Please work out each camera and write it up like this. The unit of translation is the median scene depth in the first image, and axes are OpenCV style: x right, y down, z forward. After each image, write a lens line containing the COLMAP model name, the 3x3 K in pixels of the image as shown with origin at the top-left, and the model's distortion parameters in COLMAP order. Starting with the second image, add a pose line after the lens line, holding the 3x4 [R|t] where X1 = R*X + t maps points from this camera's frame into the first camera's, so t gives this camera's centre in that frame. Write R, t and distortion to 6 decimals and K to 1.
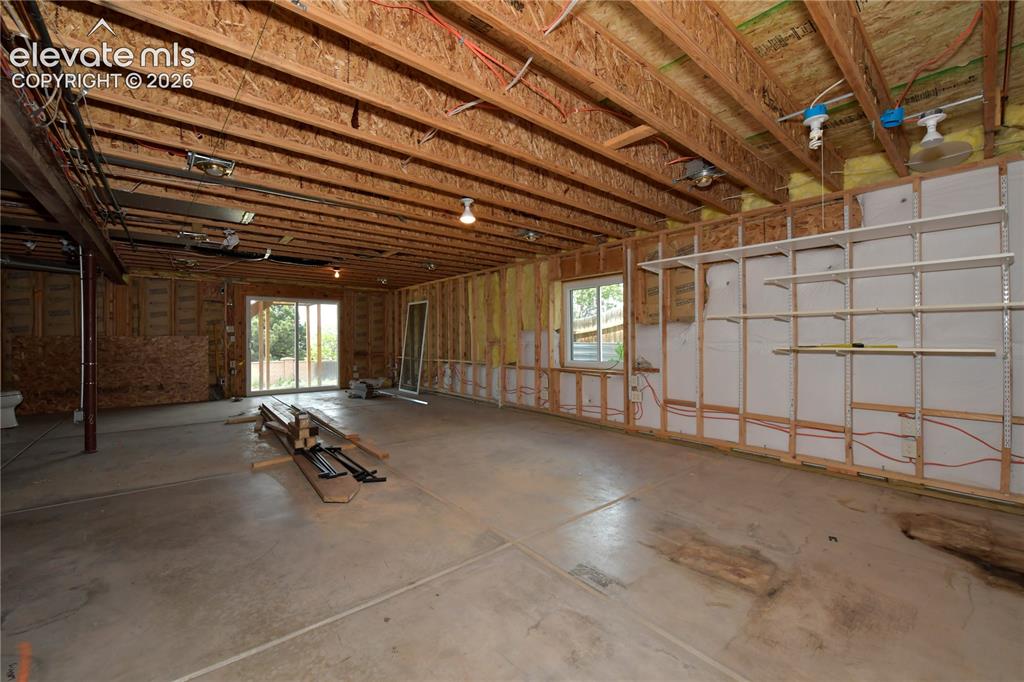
lens RADIAL K [[407.2, 0, 510.7], [0, 407.2, 337.9], [0, 0, 1]] dist [-0.013504, -0.000043]
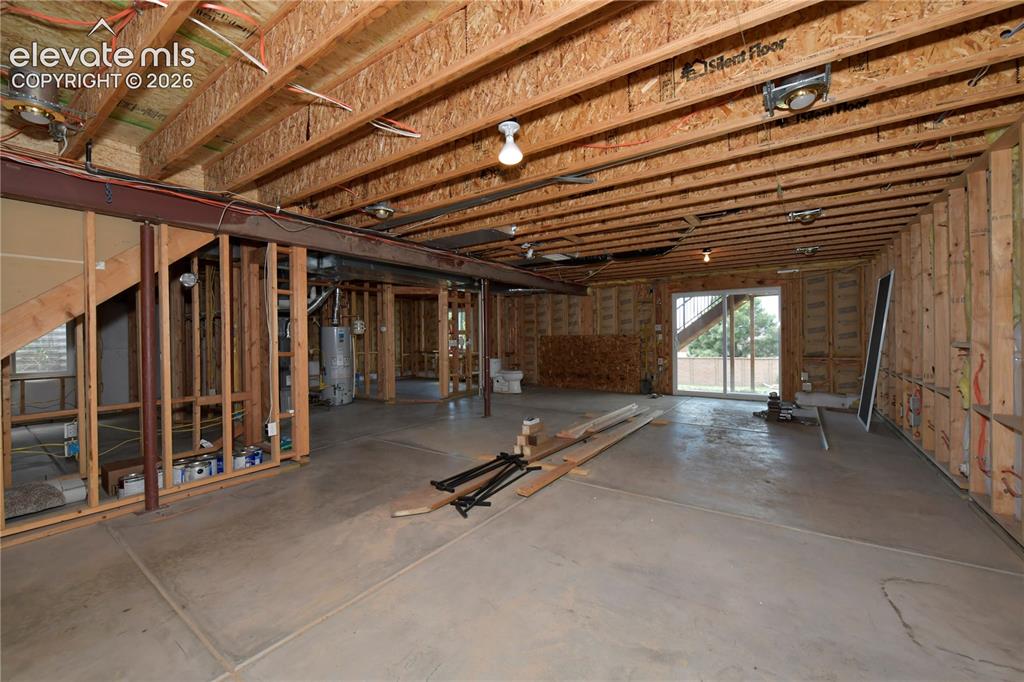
lens RADIAL K [[407.2, 0, 510.7], [0, 407.2, 337.9], [0, 0, 1]] dist [-0.013504, -0.000043]
pose [[0.264521, 0.004820, -0.964368, 0.487057], [0.013169, 0.999876, 0.008610, -0.020675], [0.964290, -0.014978, 0.264425, 0.828321]]
